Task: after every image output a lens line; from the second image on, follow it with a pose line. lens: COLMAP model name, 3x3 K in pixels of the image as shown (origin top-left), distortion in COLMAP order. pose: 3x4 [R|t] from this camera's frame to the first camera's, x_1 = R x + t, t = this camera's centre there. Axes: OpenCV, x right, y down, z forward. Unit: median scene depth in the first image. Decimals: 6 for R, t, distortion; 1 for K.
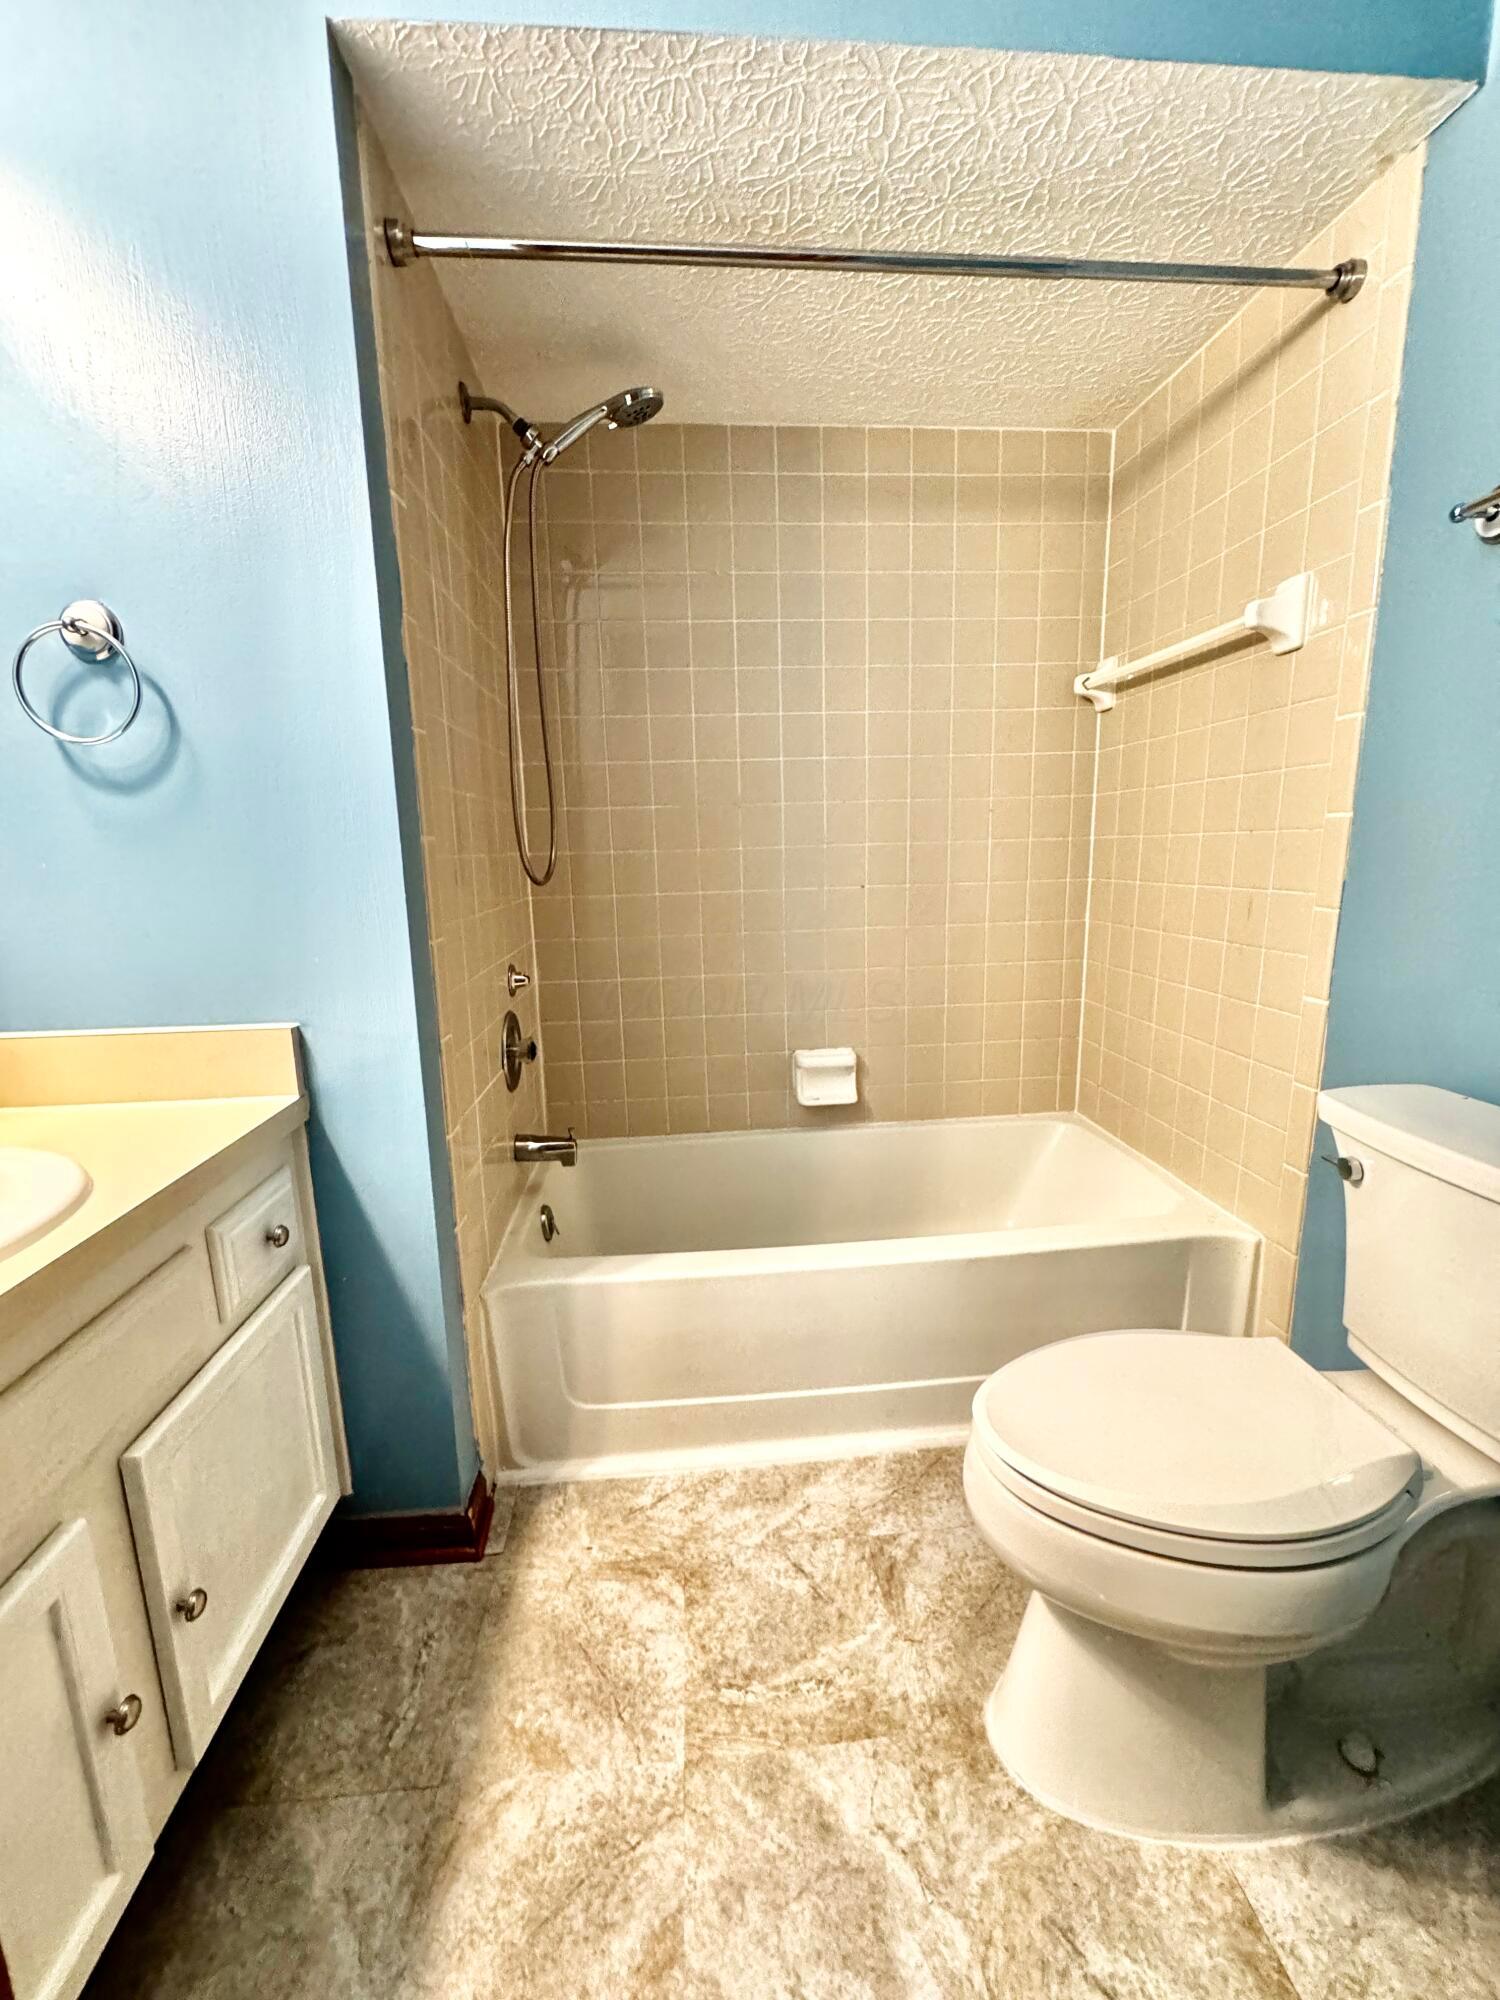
lens RADIAL K [[803.9, 0, 749.4], [0, 803.9, 994.8], [0, 0, 1]] dist [-0.001365, 0.000007]
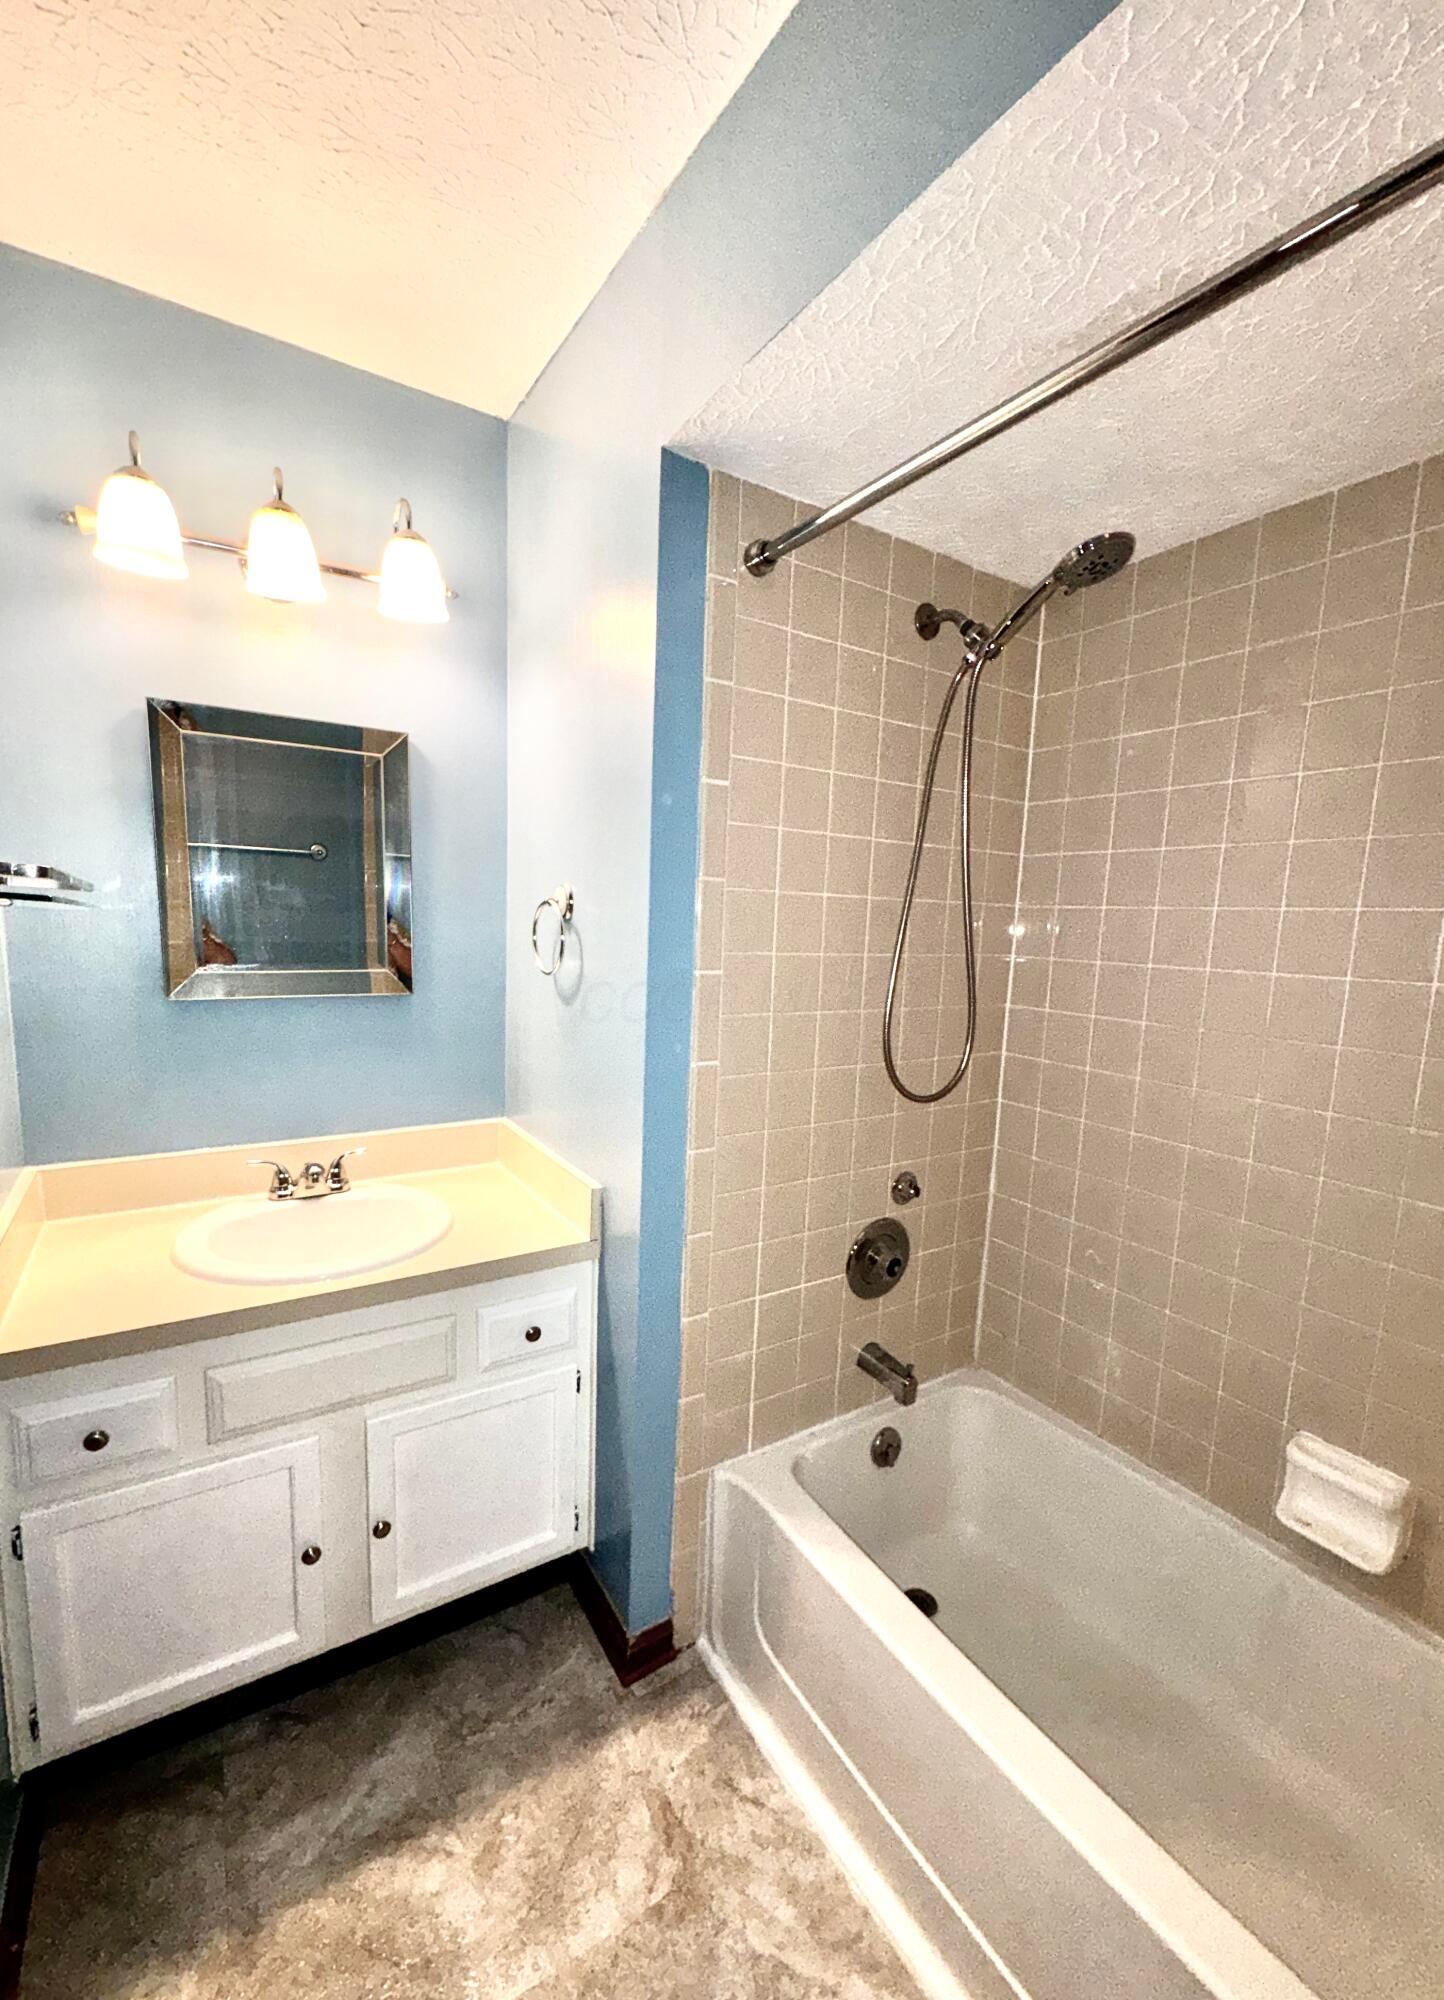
lens RADIAL K [[830.7, 0, 718.0], [0, 830.7, 1033.8], [0, 0, 1]] dist [-0.000616, -0.000259]
pose [[0.463538, 0.163138, -0.870930, 0.601068], [-0.203543, 0.976225, 0.074530, -0.311692], [0.862382, 0.142724, 0.485723, 0.418745]]
